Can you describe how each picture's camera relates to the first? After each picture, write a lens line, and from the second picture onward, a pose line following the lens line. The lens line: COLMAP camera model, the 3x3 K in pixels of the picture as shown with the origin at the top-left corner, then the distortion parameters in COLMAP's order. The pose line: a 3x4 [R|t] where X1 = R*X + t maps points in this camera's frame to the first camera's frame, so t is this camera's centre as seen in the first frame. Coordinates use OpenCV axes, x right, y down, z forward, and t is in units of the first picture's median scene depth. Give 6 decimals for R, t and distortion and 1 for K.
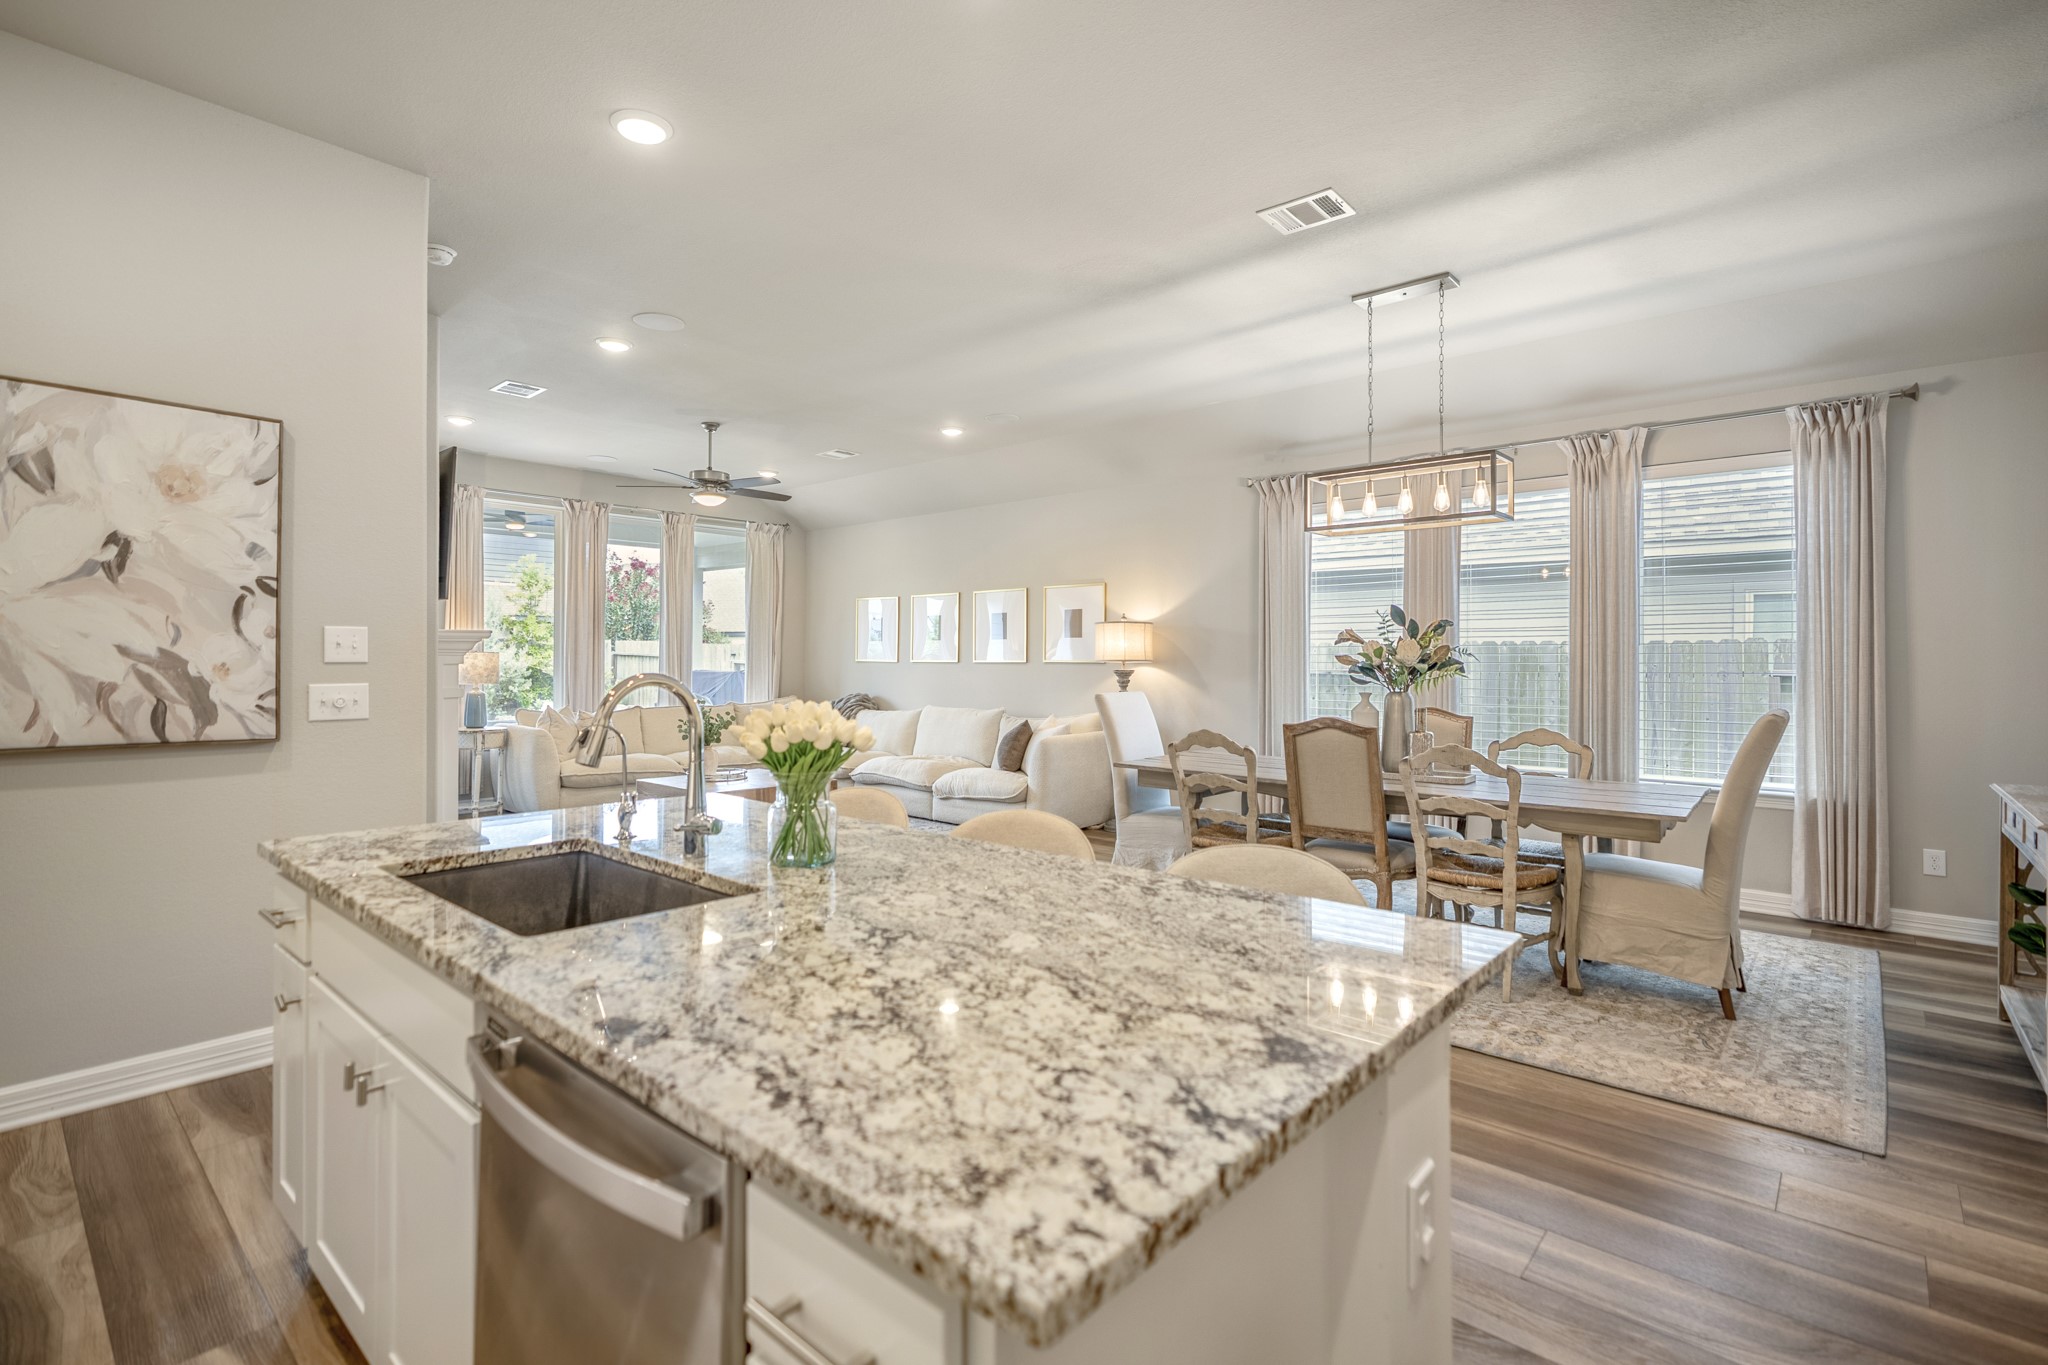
lens RADIAL K [[950.7, 0, 1017.5], [0, 950.7, 656.9], [0, 0, 1]] dist [-0.001644, 0.000152]
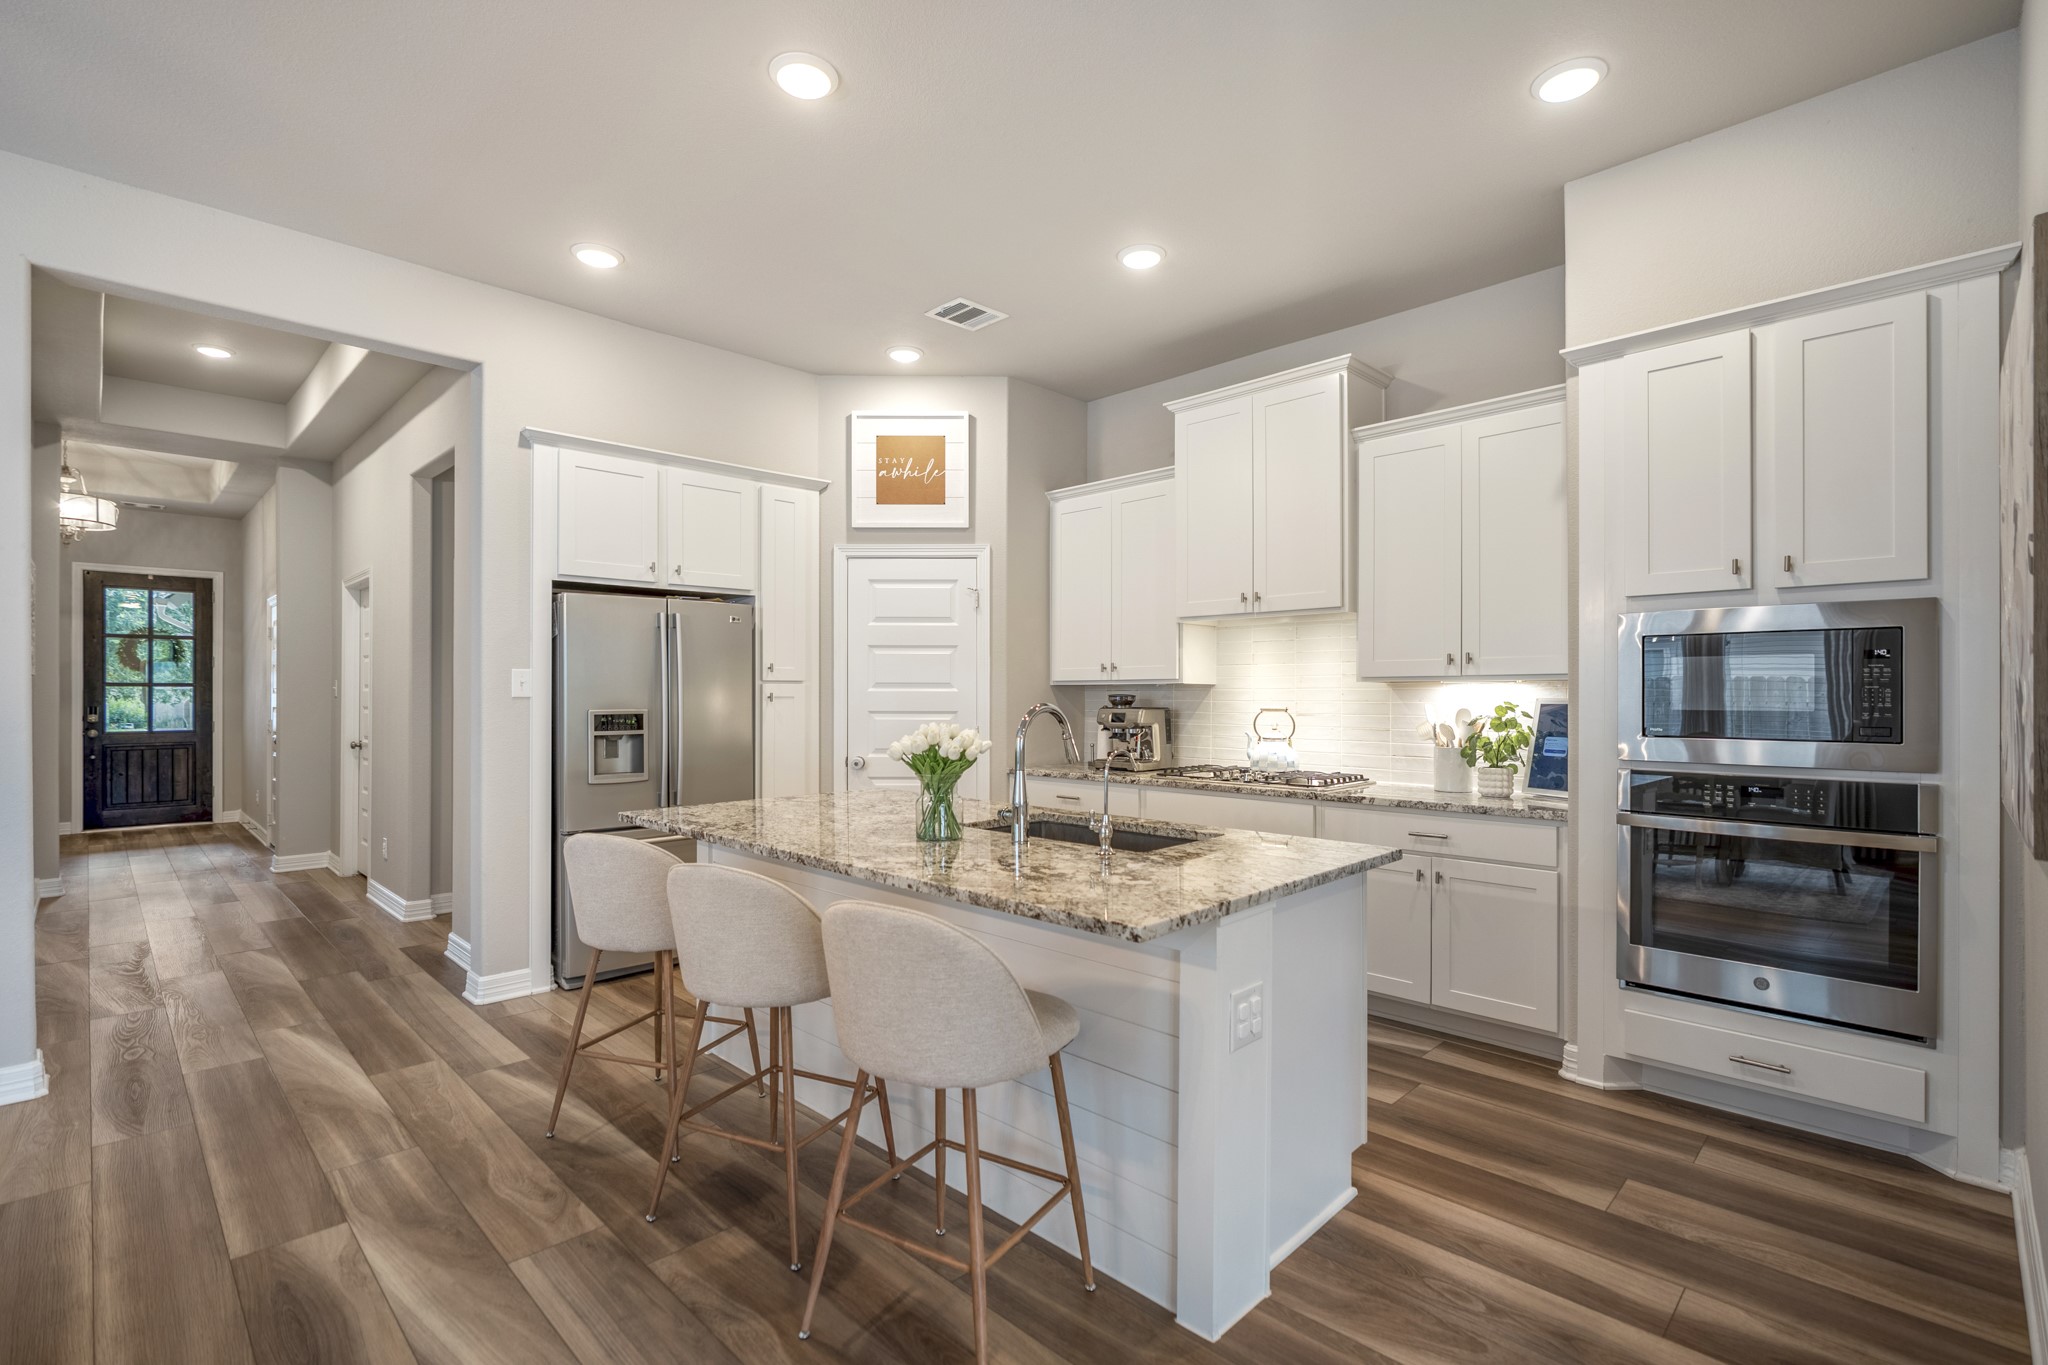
lens RADIAL K [[940.4, 0, 1025.5], [0, 940.4, 690.5], [0, 0, 1]] dist [-0.002899, 0.000291]
pose [[-0.998597, -0.002237, 0.052913, -0.277898], [-0.002503, 0.999985, -0.004960, 0.002917], [-0.052901, -0.005085, -0.998587, 1.554115]]
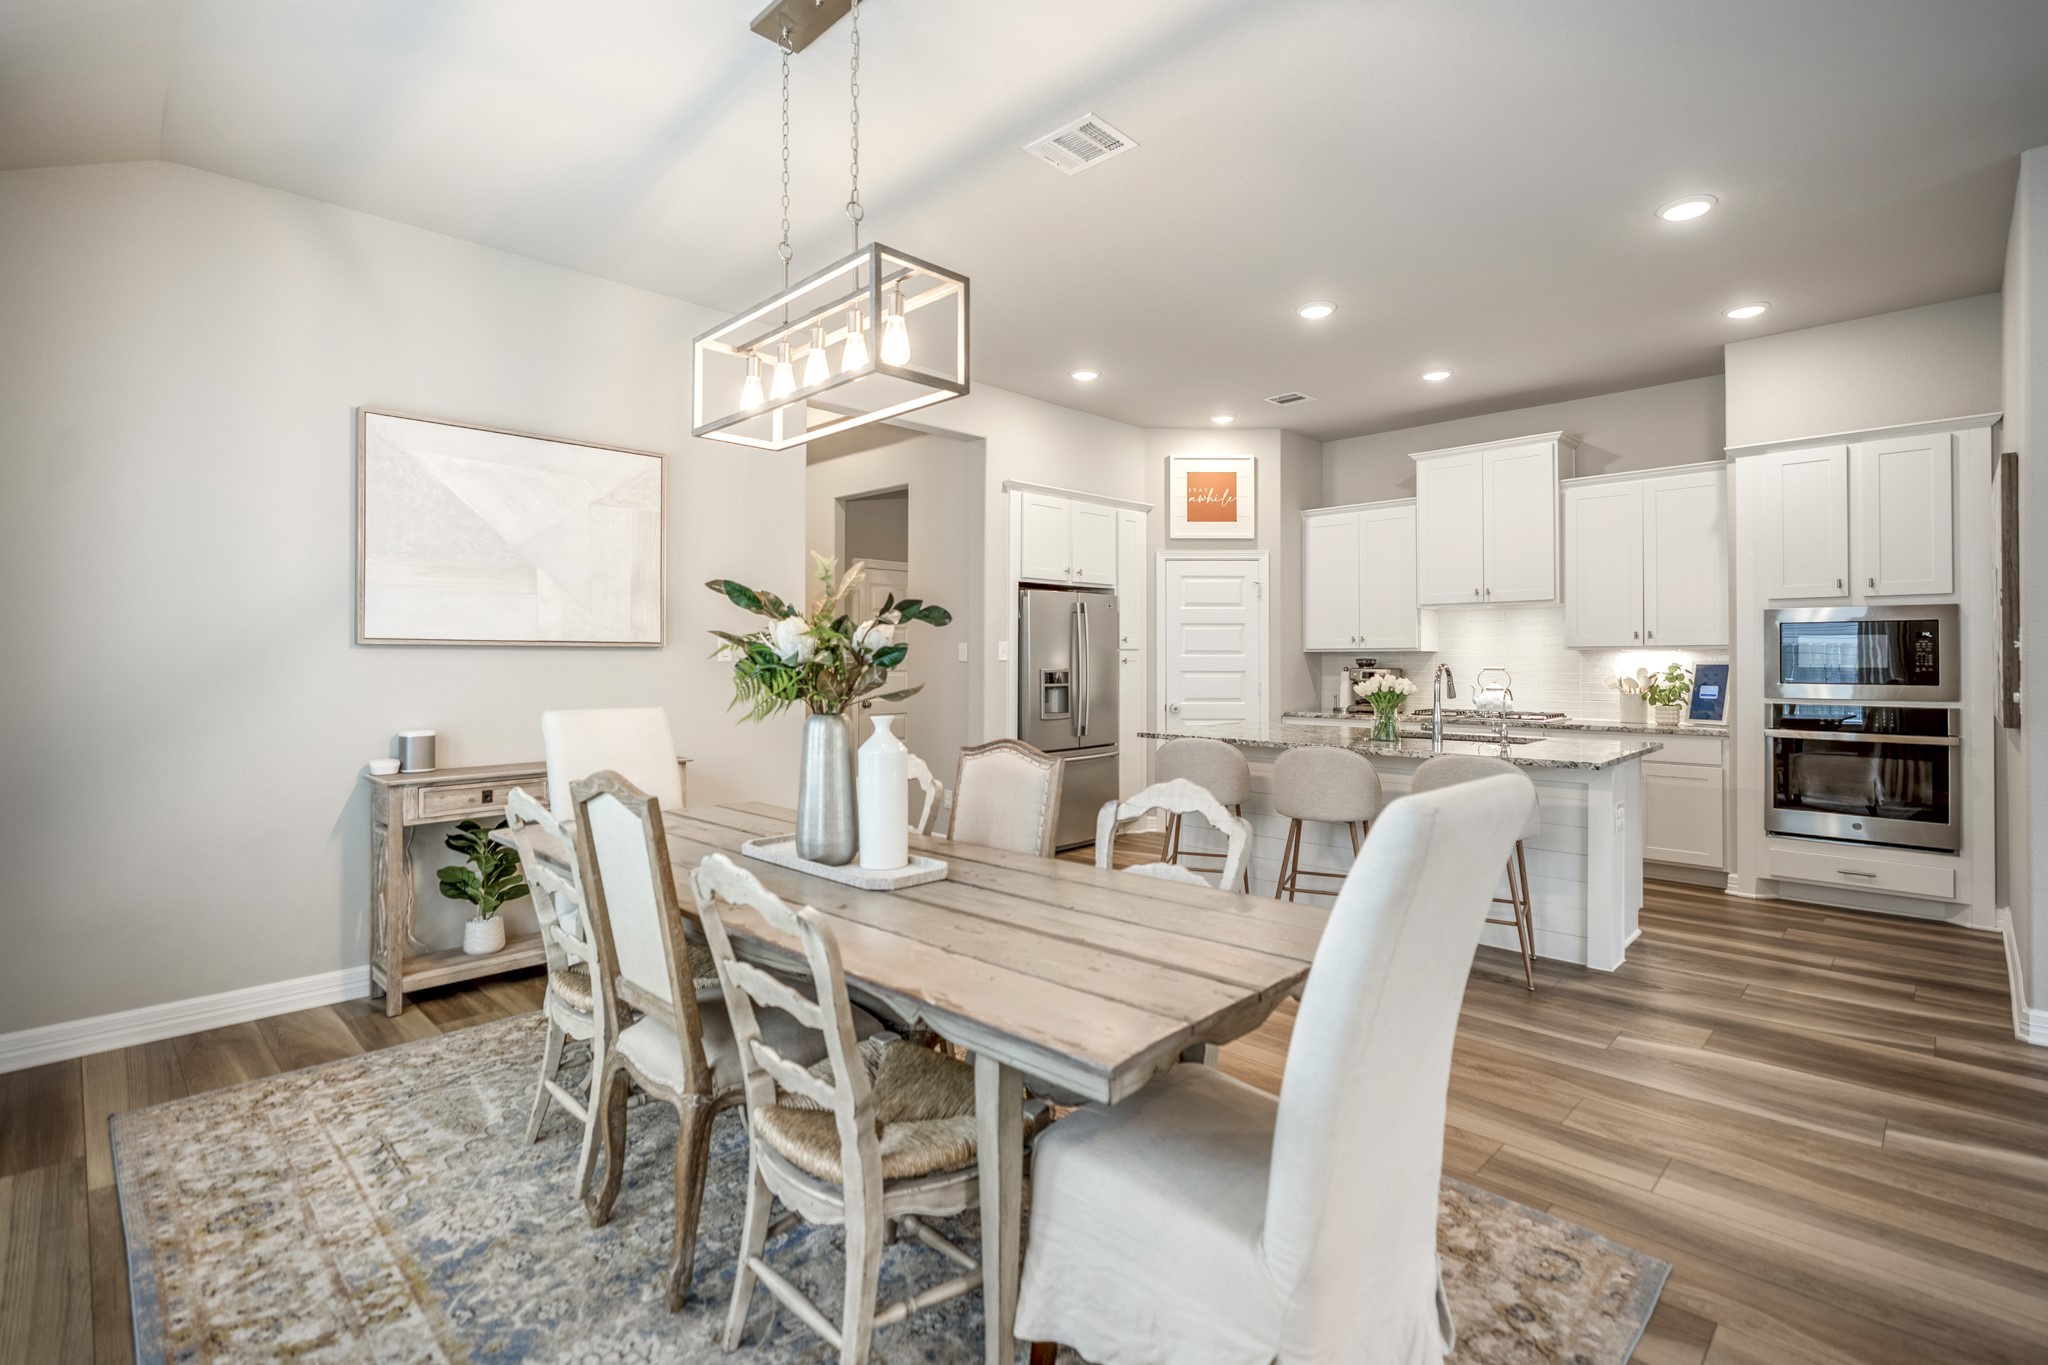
lens RADIAL K [[954.8, 0, 1020.7], [0, 954.8, 648.2], [0, 0, 1]] dist [-0.001369, 0.000351]
pose [[-0.998727, -0.001352, 0.050419, 0.382984], [-0.002022, 0.999910, -0.013236, 0.008278], [-0.050396, -0.013321, -0.998640, 2.283465]]
